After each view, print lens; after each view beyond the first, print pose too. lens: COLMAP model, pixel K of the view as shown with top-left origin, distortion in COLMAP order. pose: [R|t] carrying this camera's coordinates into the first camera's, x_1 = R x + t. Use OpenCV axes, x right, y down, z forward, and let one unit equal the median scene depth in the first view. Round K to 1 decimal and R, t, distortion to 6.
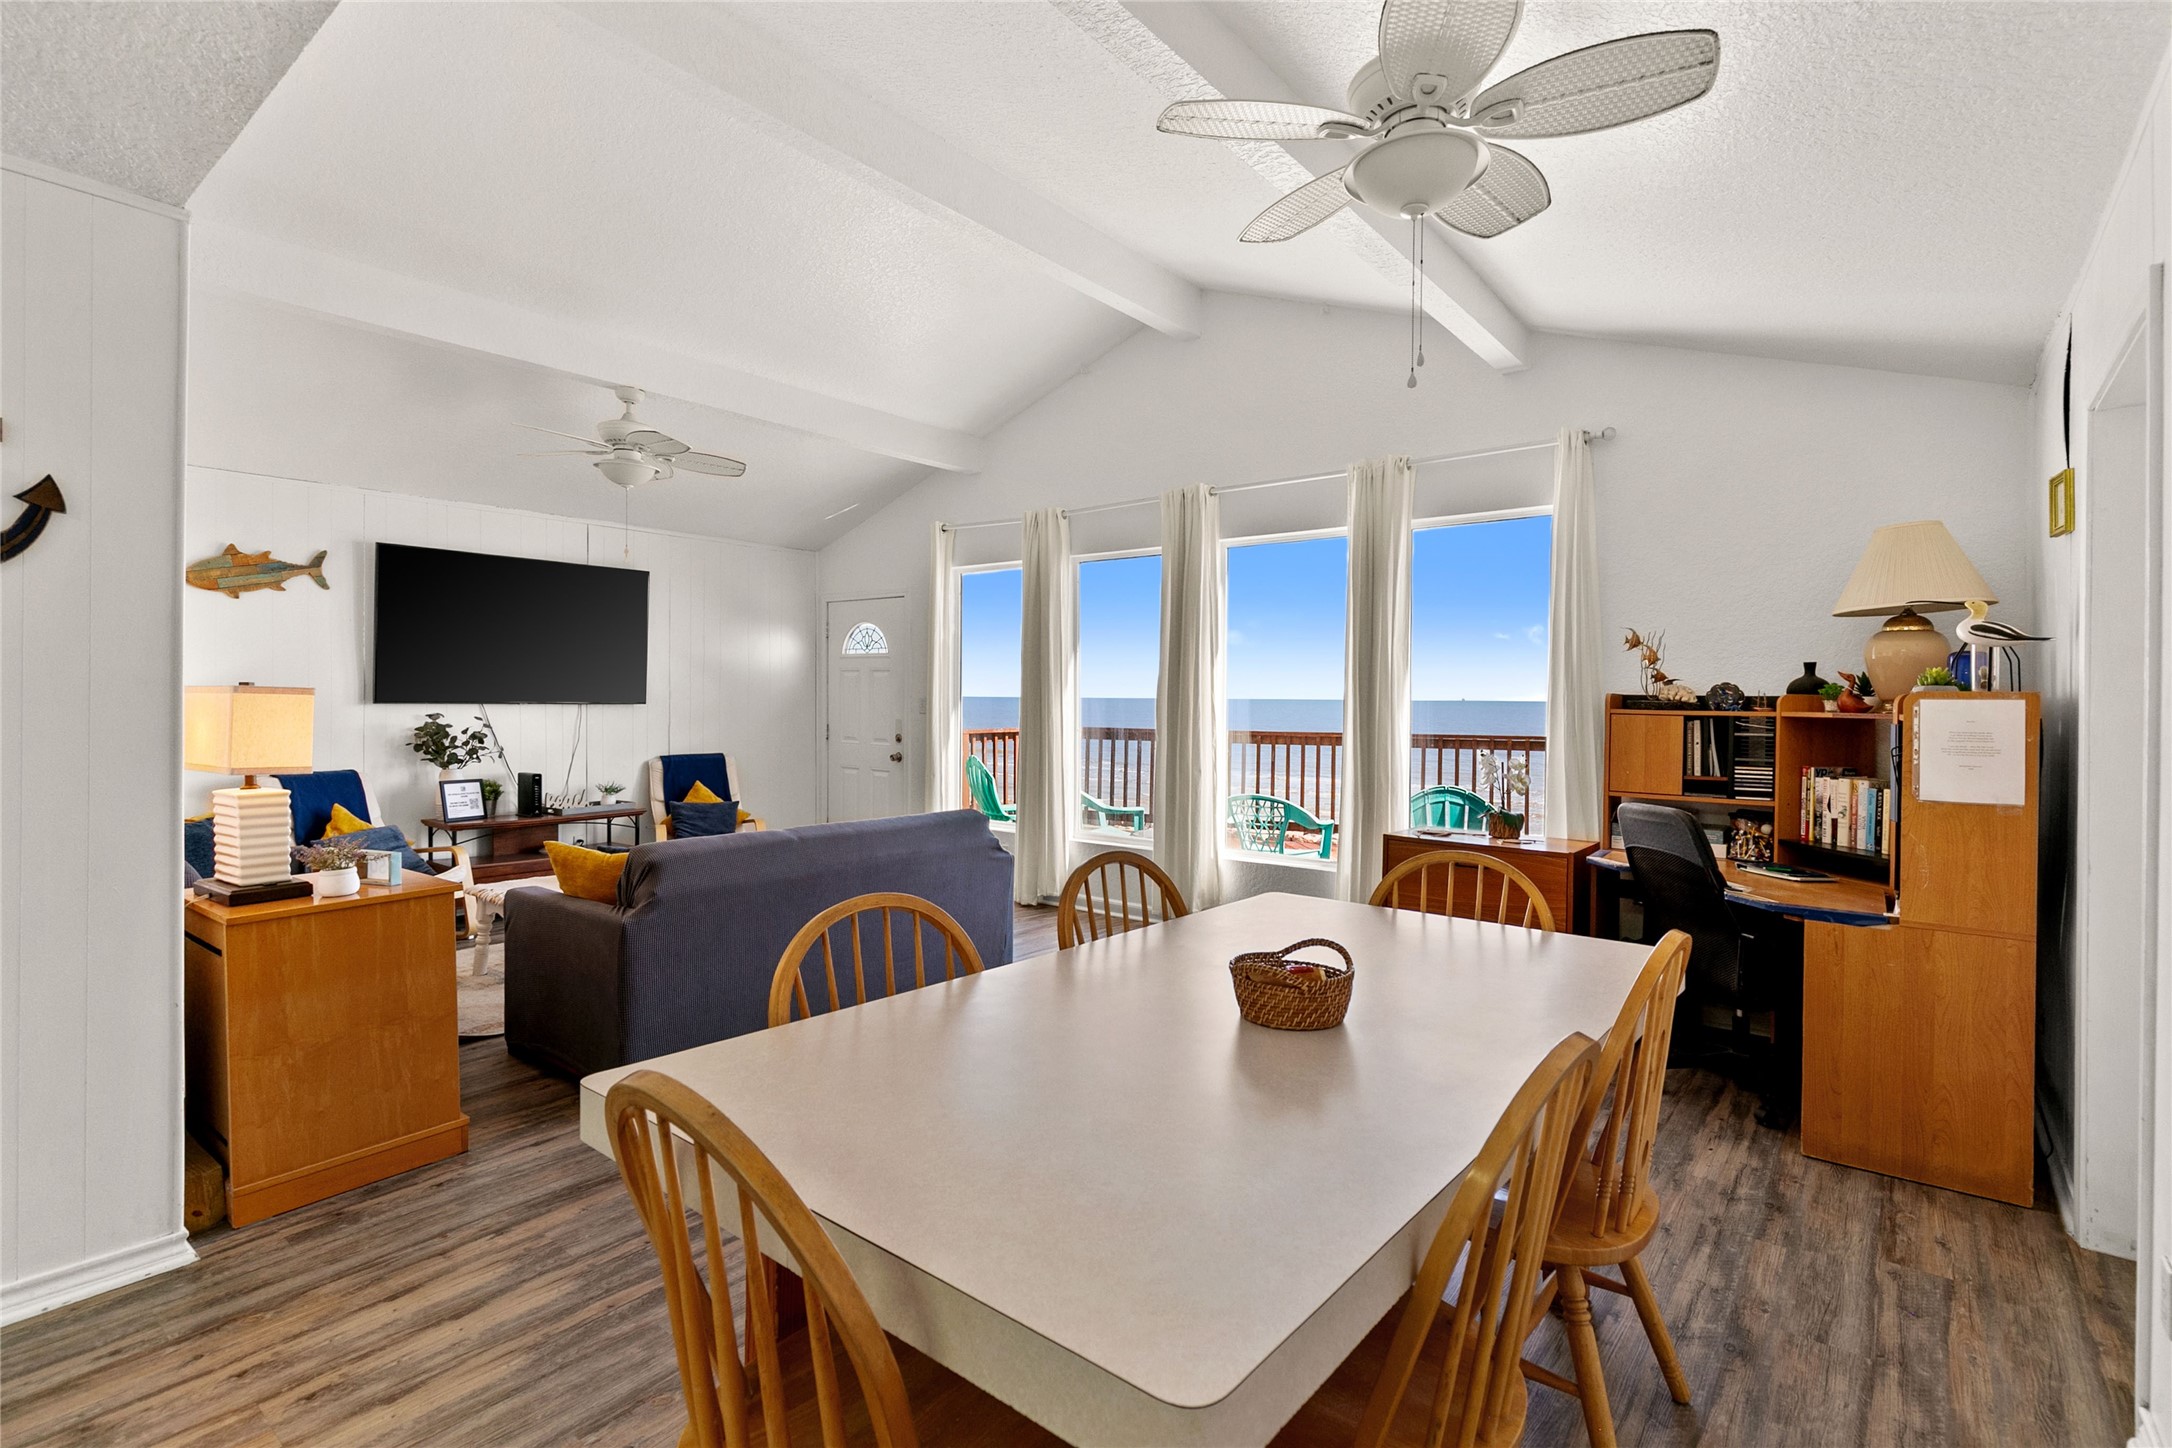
lens RADIAL K [[1009.0, 0, 1094.9], [0, 1009.0, 695.8], [0, 0, 1]] dist [0.003119, -0.000307]
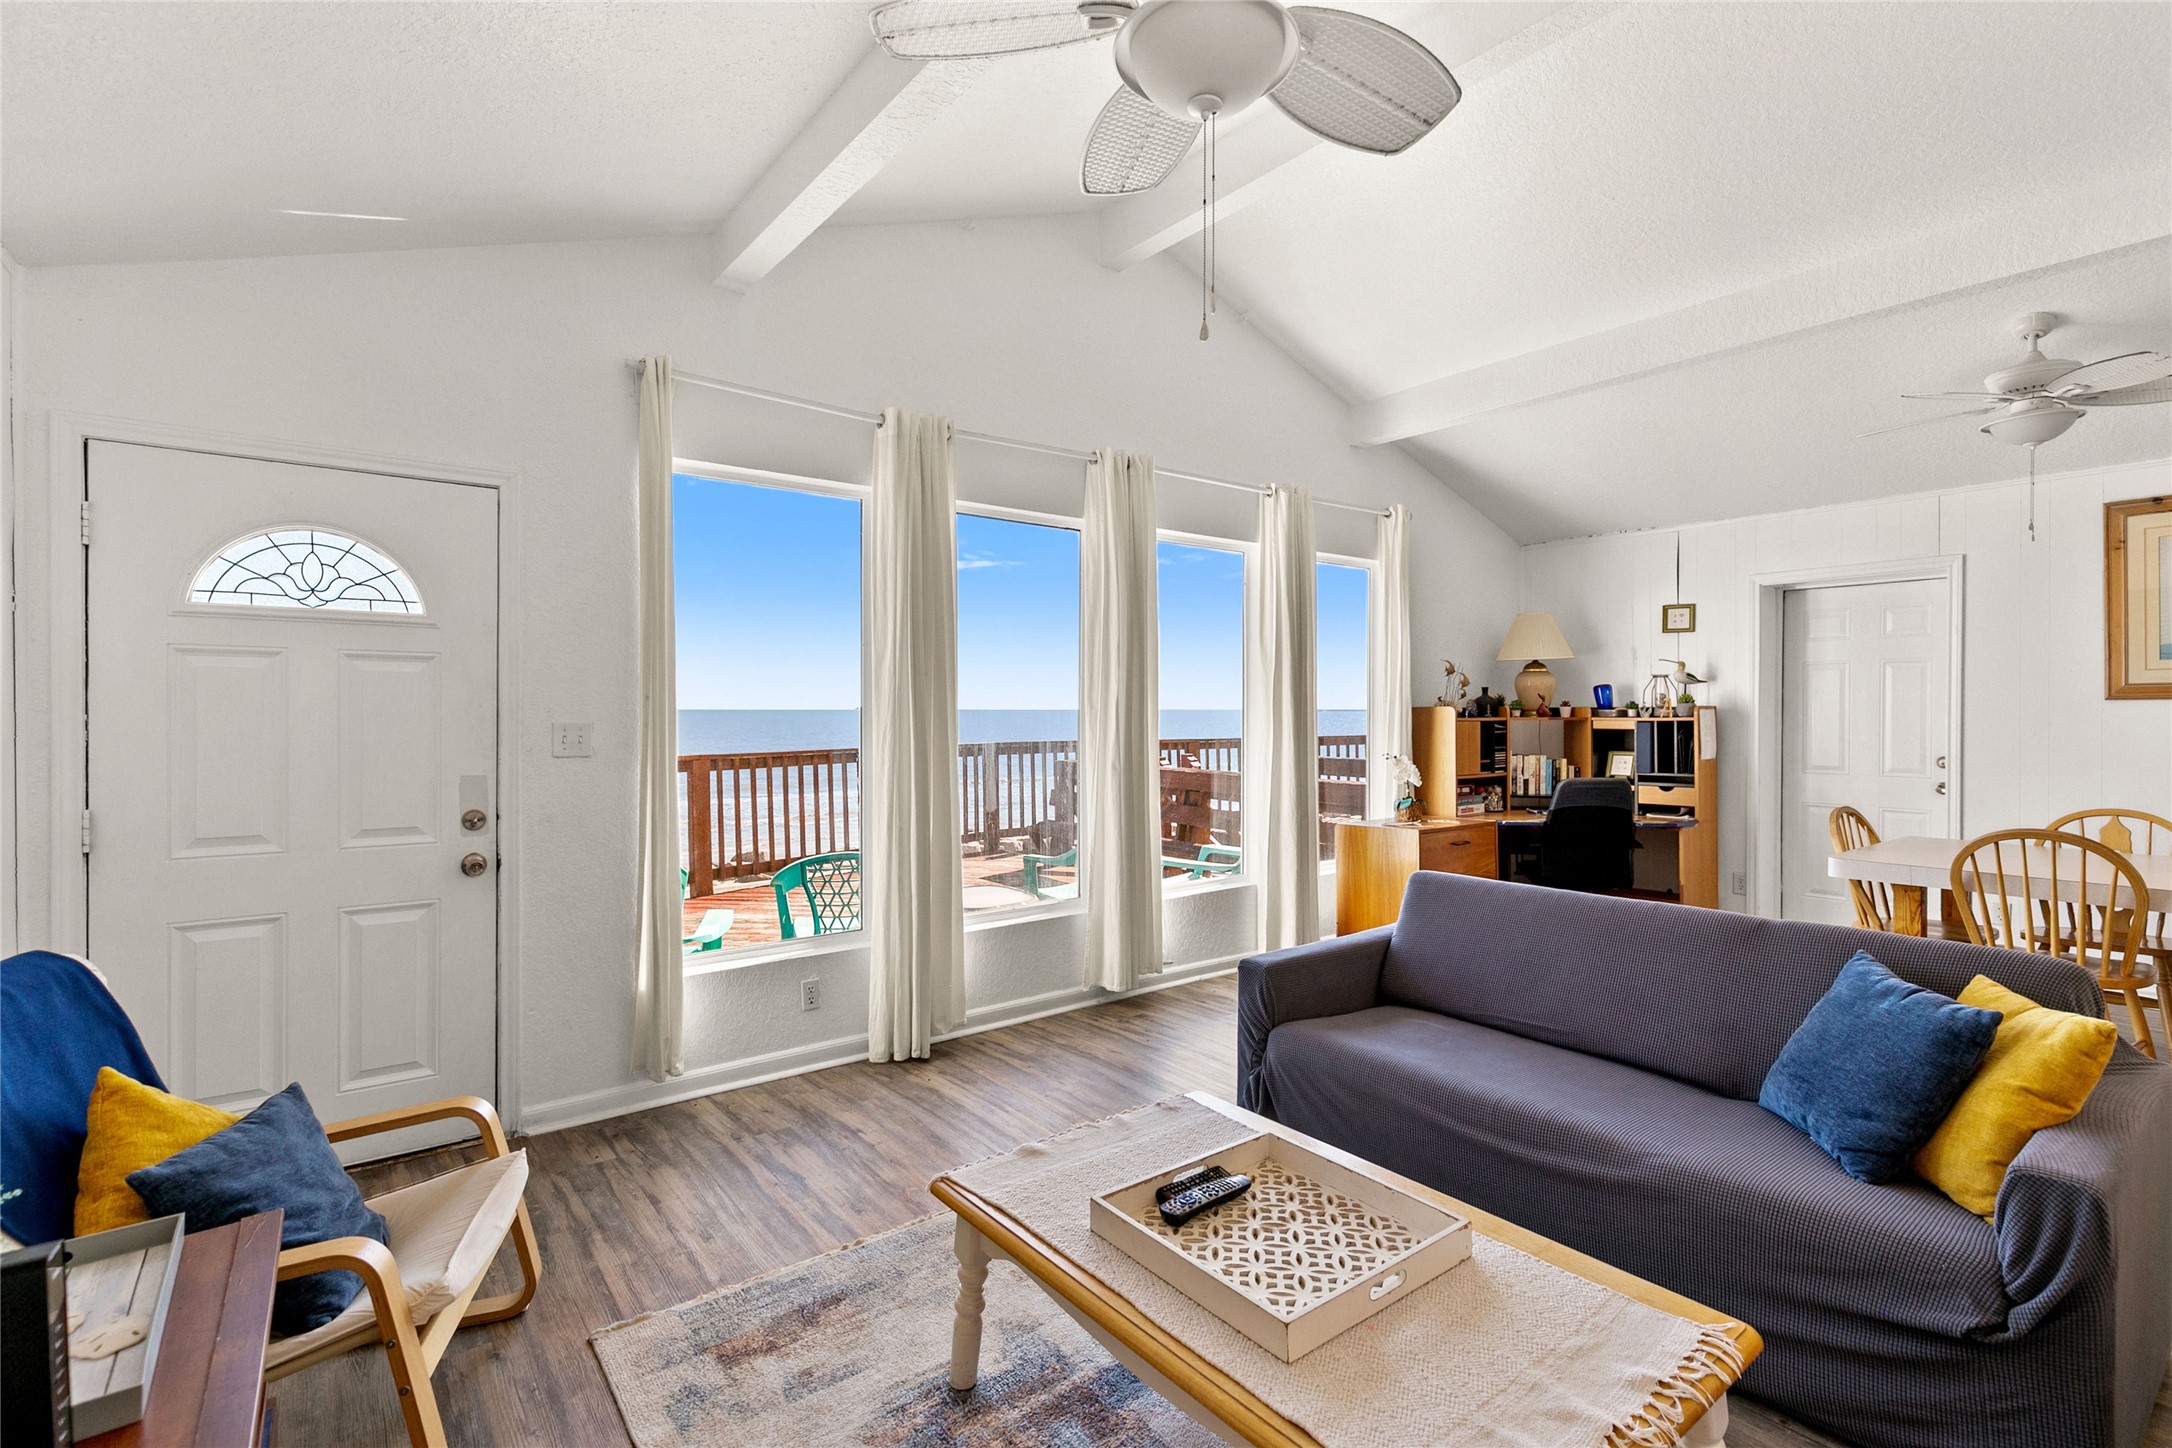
lens RADIAL K [[997.8, 0, 1087.5], [0, 997.8, 711.6], [0, 0, 1]] dist [0.001672, 0.000363]
pose [[0.236284, -0.013026, 0.971597, -0.980676], [0.001966, 0.999915, 0.012927, -0.014680], [-0.971682, -0.001144, 0.236290, 1.188674]]
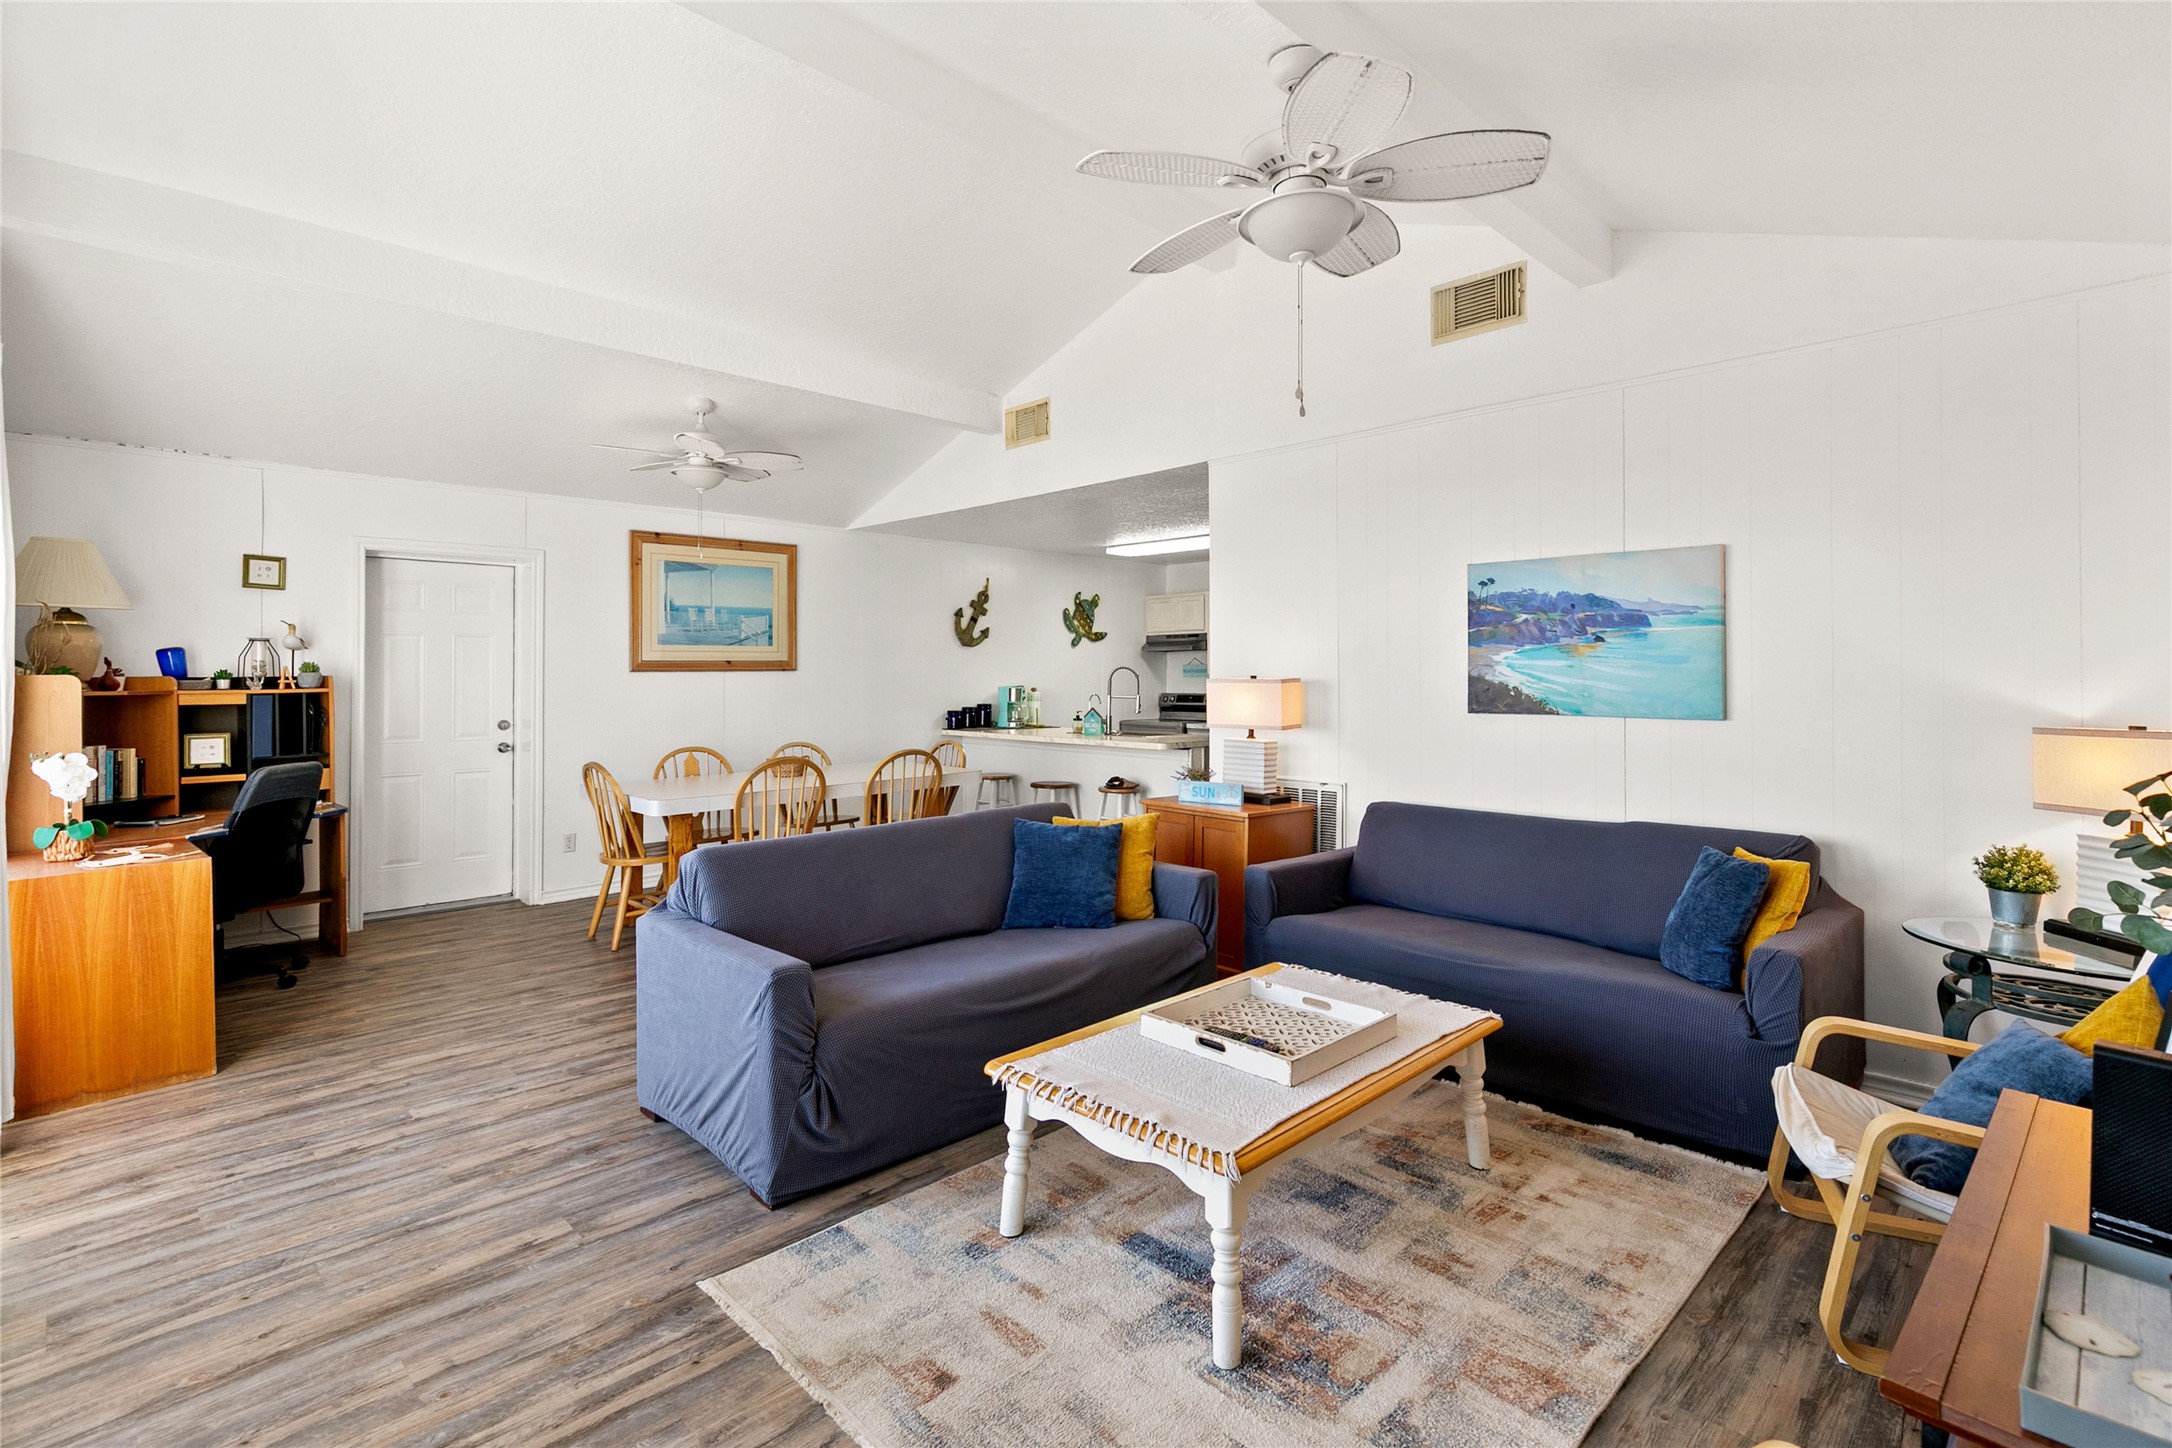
lens RADIAL K [[1029.6, 0, 1101.1], [0, 1029.6, 672.2], [0, 0, 1]] dist [0.001910, -0.000251]
pose [[-0.994445, -0.003876, 0.105185, -0.513805], [-0.004682, 0.999962, -0.007417, -0.002177], [-0.105152, -0.007868, -0.994425, 1.856776]]
